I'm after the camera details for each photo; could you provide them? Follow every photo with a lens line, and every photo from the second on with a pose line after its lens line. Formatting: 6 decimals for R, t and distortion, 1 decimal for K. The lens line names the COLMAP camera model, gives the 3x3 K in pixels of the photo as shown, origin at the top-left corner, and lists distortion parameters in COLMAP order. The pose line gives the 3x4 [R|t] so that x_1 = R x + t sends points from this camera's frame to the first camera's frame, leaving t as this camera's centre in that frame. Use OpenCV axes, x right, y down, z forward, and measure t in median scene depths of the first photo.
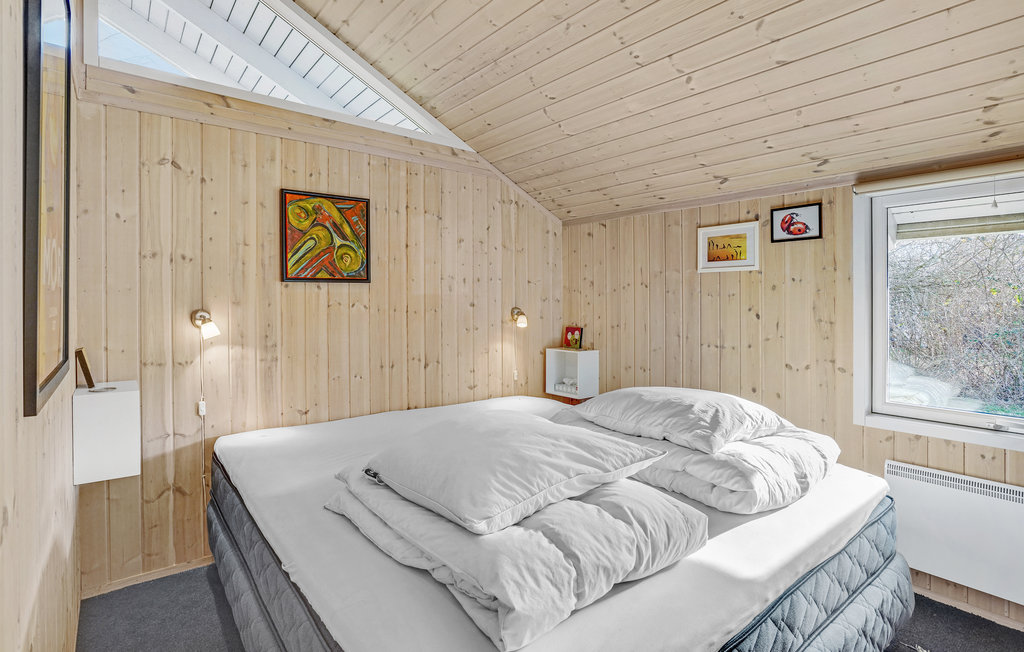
lens RADIAL K [[516.0, 0, 510.2], [0, 516.0, 307.5], [0, 0, 1]] dist [0.003932, 0.001960]
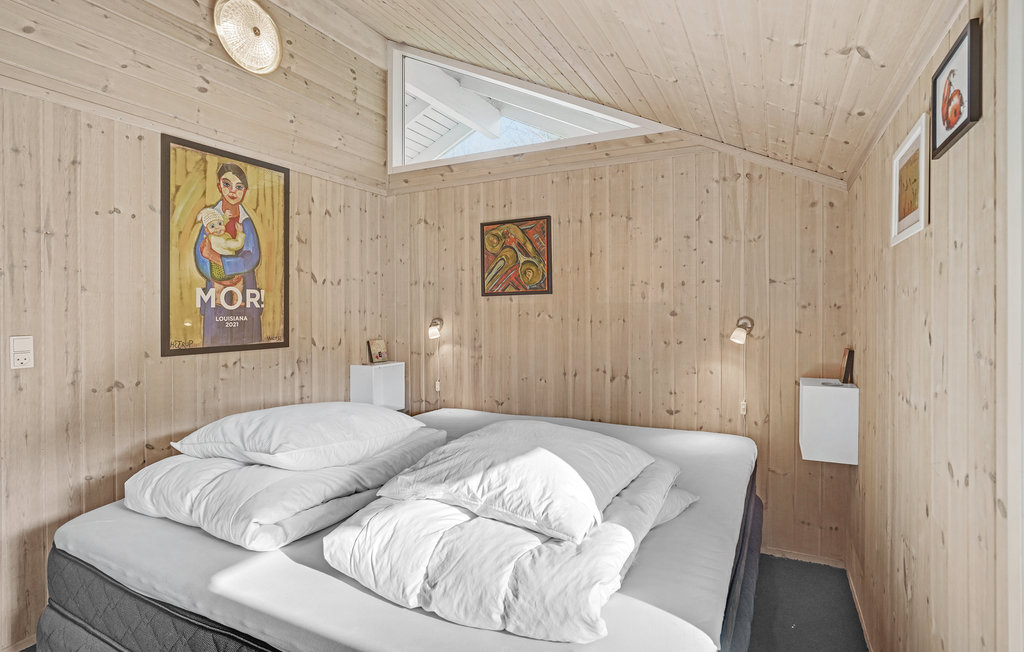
lens RADIAL K [[516.0, 0, 514.7], [0, 516.0, 320.4], [0, 0, 1]] dist [0.003932, 0.001960]
pose [[0.436156, 0.005518, -0.899854, 0.688379], [-0.002186, 0.999985, 0.005072, 0.002399], [0.899869, -0.000245, 0.436161, 0.488019]]
